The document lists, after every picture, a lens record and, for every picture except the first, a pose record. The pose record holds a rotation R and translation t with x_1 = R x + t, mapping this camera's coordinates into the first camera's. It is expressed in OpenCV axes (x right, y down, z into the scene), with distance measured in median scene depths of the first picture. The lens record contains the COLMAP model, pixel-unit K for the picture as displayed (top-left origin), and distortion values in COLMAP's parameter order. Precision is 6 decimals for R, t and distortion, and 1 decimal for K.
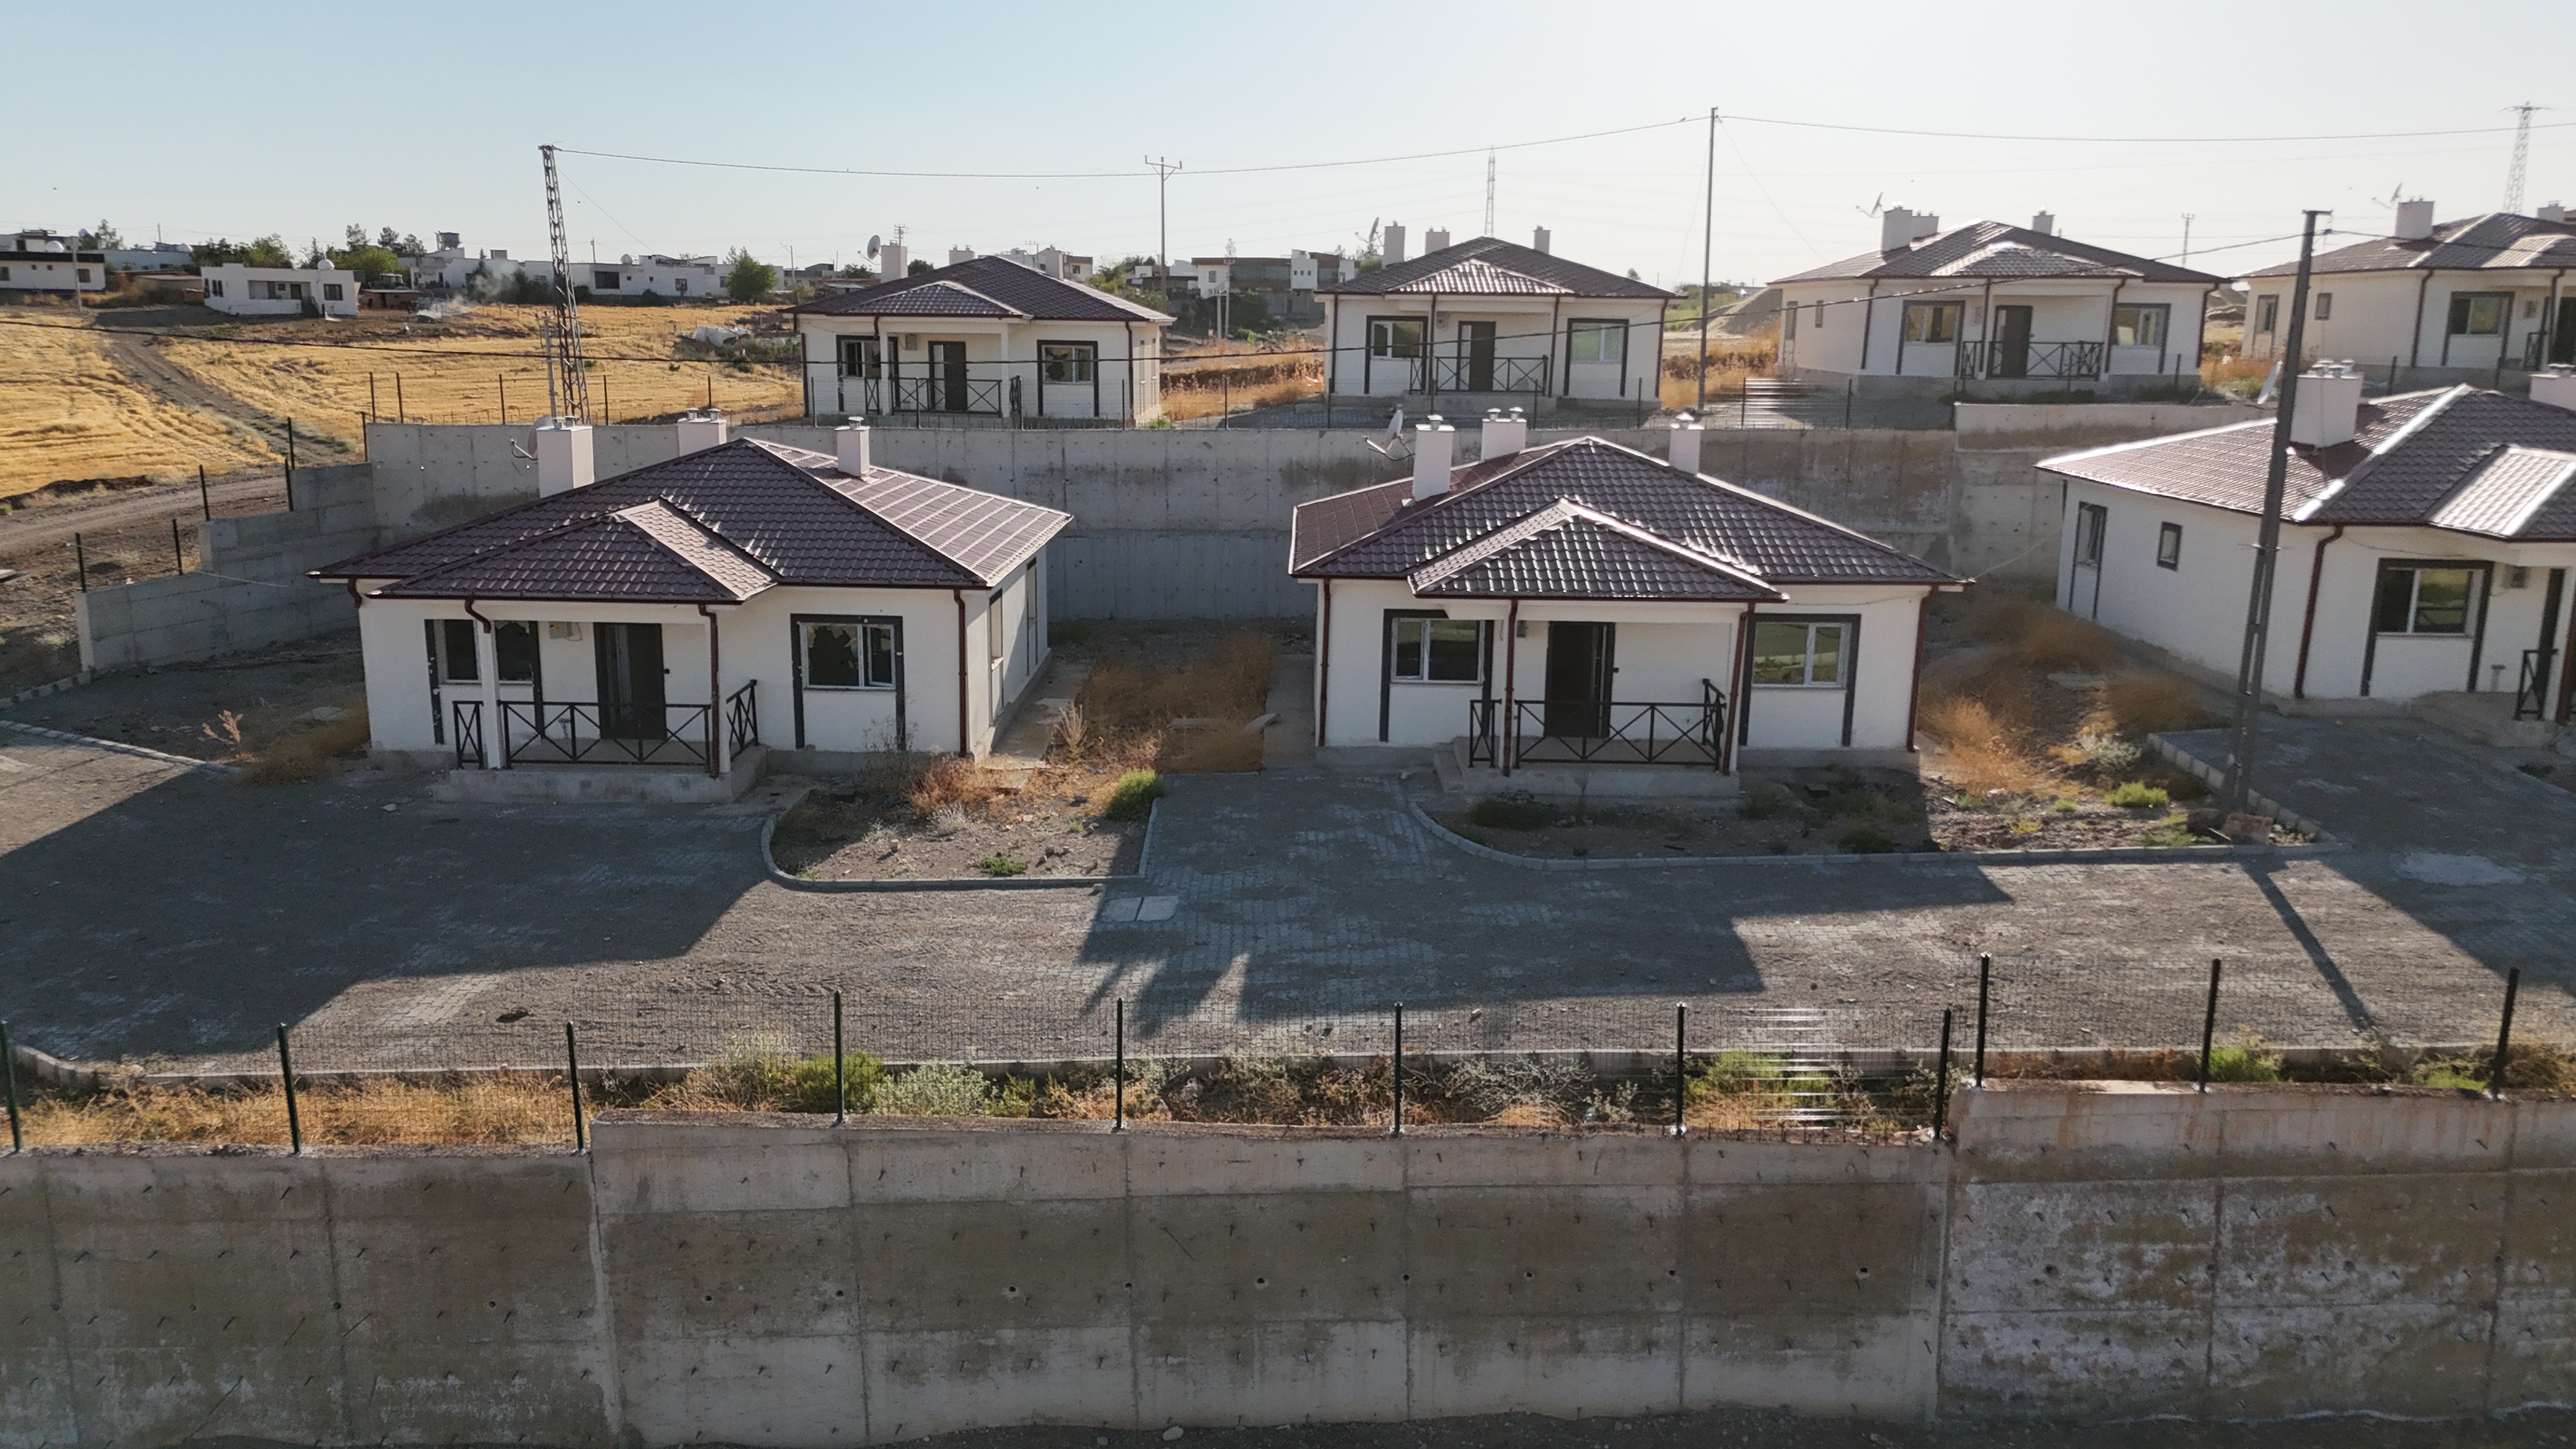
lens RADIAL K [[1894.4, 0, 1286.0], [0, 1894.4, 727.6], [0, 0, 1]] dist [0.078220, -0.075837]
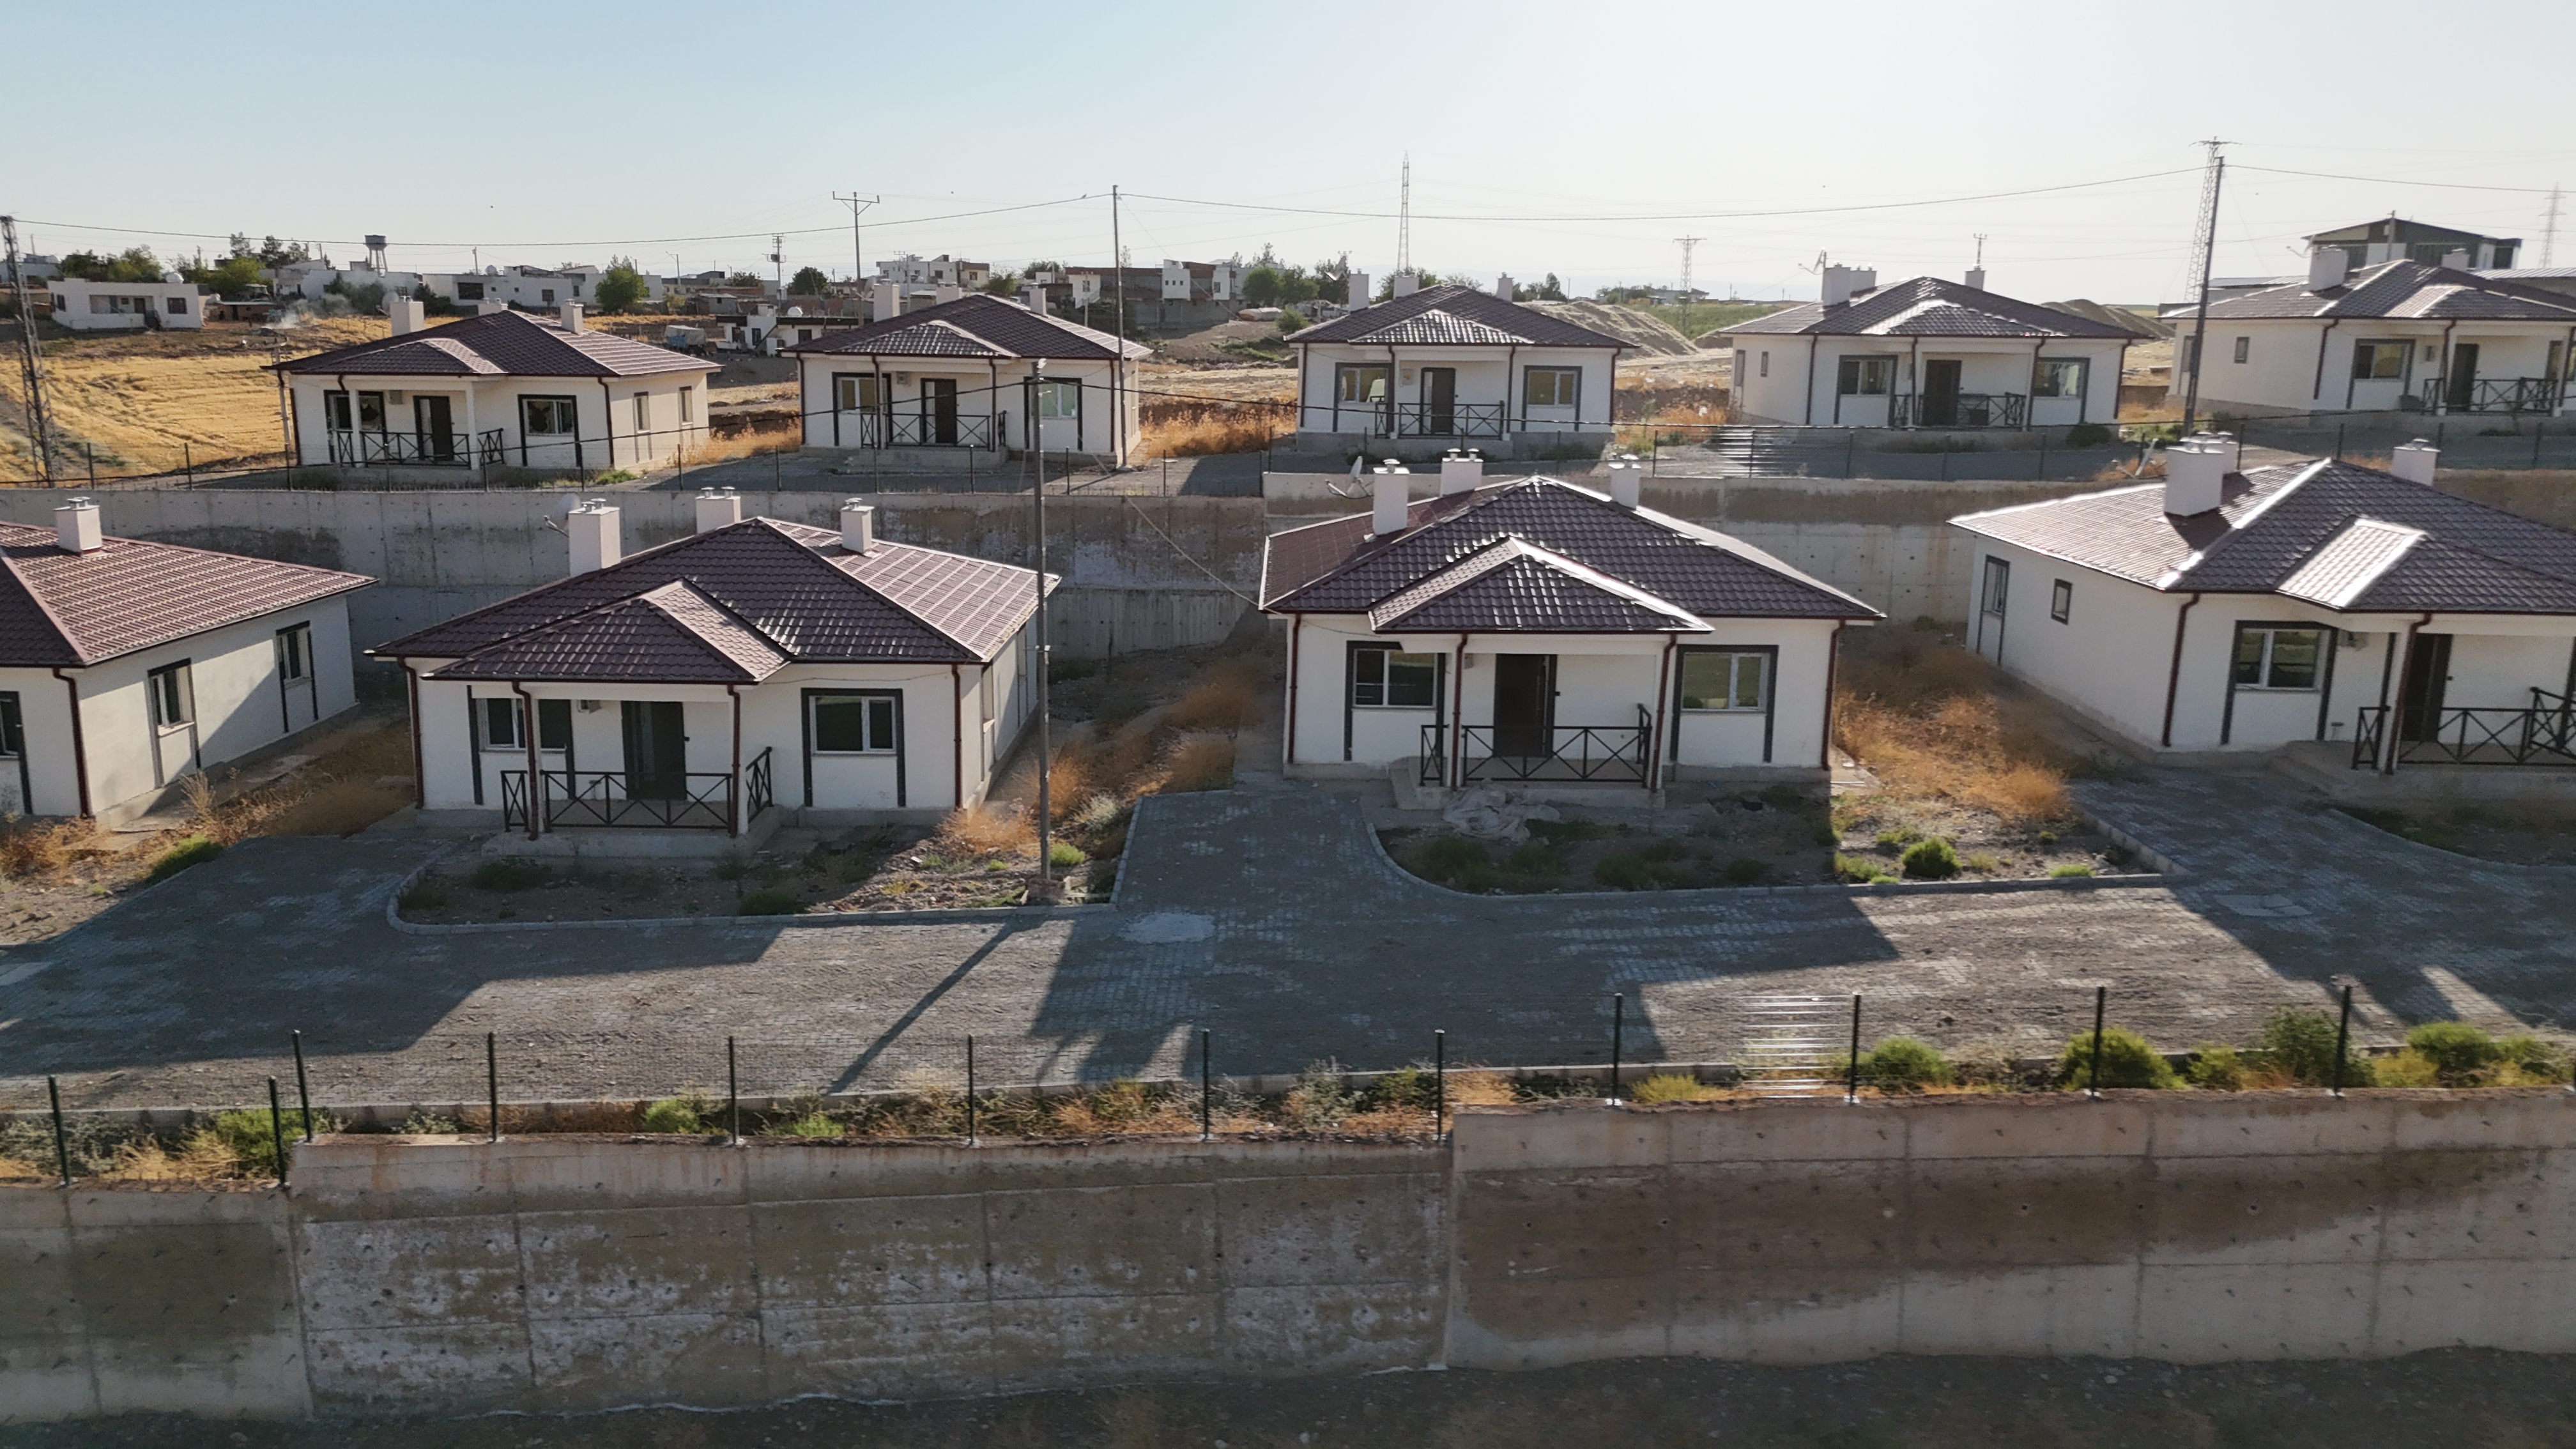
lens RADIAL K [[1894.4, 0, 1286.0], [0, 1894.4, 727.6], [0, 0, 1]] dist [0.078220, -0.075837]
pose [[0.999961, -0.002356, 0.008502, 0.541869], [0.002340, 0.999995, 0.001964, -0.040657], [-0.008507, -0.001945, 0.999962, -0.117160]]
